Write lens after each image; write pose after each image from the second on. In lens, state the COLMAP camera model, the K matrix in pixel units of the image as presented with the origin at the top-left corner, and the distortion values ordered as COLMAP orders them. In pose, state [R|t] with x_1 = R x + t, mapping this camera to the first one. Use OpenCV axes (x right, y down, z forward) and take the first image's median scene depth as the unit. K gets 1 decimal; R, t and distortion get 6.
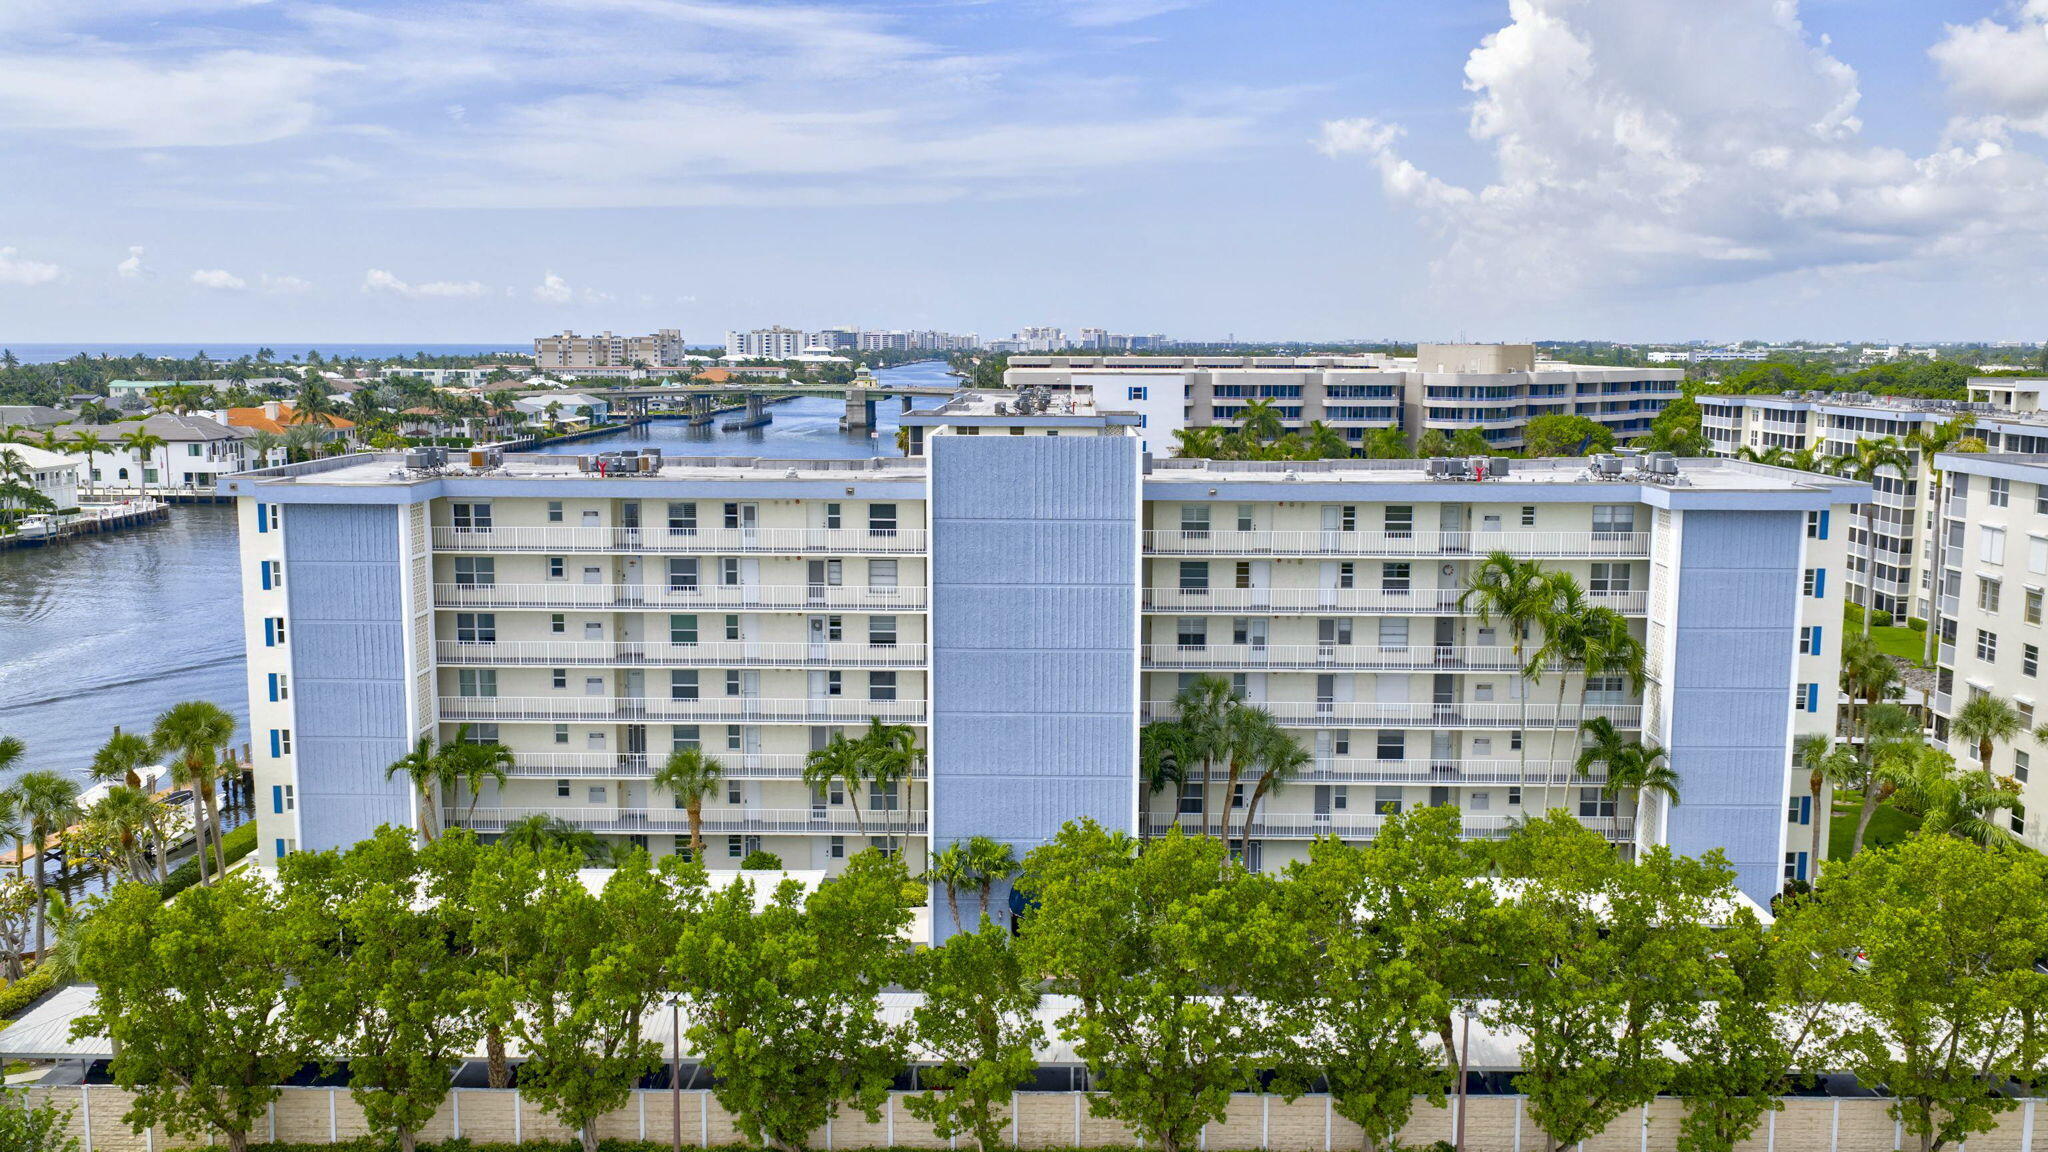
lens RADIAL K [[1689.3, 0, 1027.8], [0, 1689.3, 568.9], [0, 0, 1]] dist [0.036024, -0.065826]
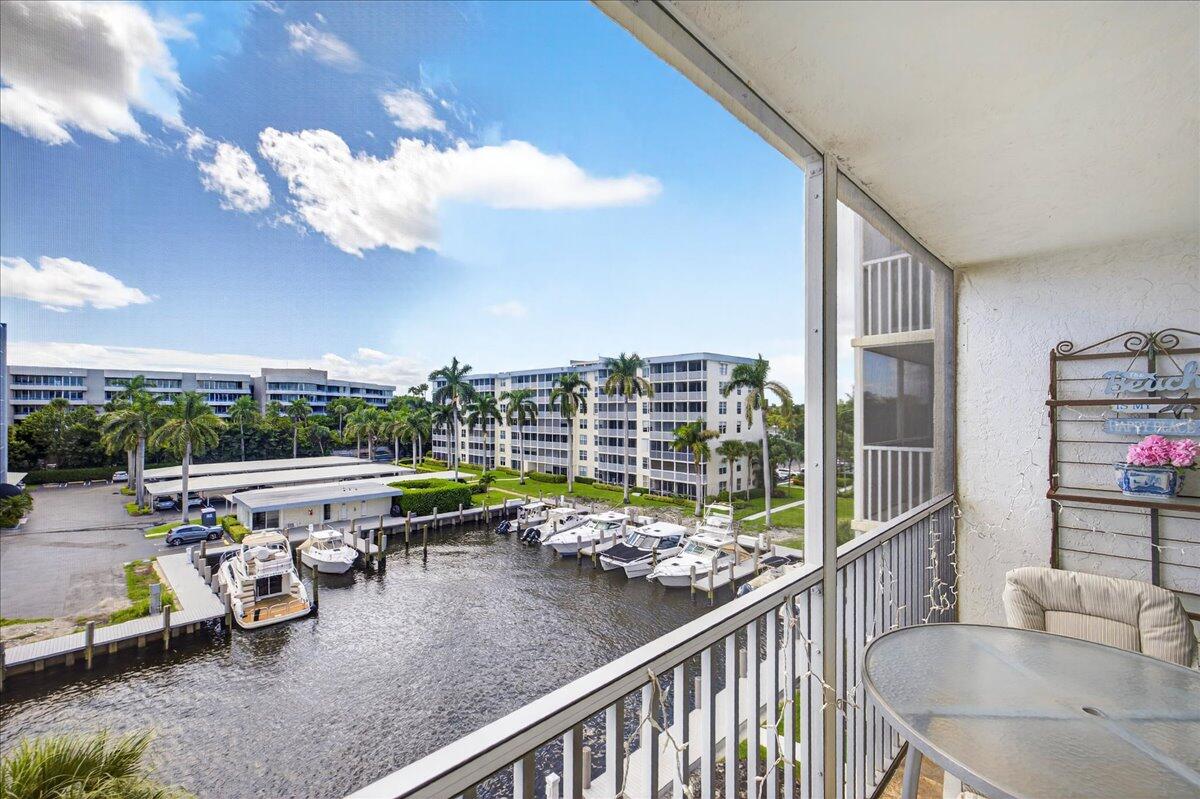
lens RADIAL K [[505.2, 0, 603.6], [0, 505.2, 406.9], [0, 0, 1]] dist [0.003373, 0.000091]
pose [[0.679270, 0.002278, 0.733885, 0.249065], [0.099484, 0.990479, -0.095155, 0.016161], [-0.727114, 0.137646, 0.672576, 1.127705]]
